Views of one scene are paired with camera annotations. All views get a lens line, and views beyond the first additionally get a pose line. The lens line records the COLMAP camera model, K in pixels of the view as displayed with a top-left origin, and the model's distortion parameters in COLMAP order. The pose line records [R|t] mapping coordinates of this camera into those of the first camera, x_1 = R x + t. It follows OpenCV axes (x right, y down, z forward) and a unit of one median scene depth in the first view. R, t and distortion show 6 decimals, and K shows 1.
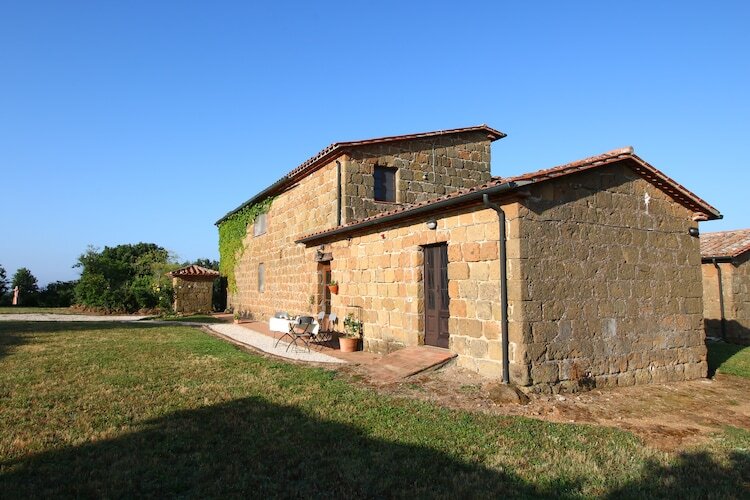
lens RADIAL K [[466.2, 0, 356.8], [0, 466.2, 246.9], [0, 0, 1]] dist [0.003093, -0.000400]
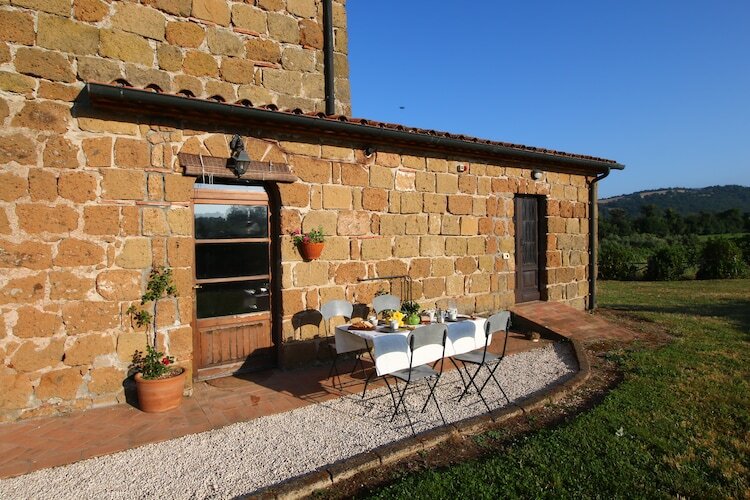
lens RADIAL K [[426.9, 0, 378.4], [0, 426.9, 242.5], [0, 0, 1]] dist [0.012167, -0.017022]
pose [[-0.114353, -0.015326, 0.993322, -0.459251], [-0.078011, 0.996932, 0.006401, 0.075367], [-0.990373, -0.076758, -0.115197, 0.972439]]
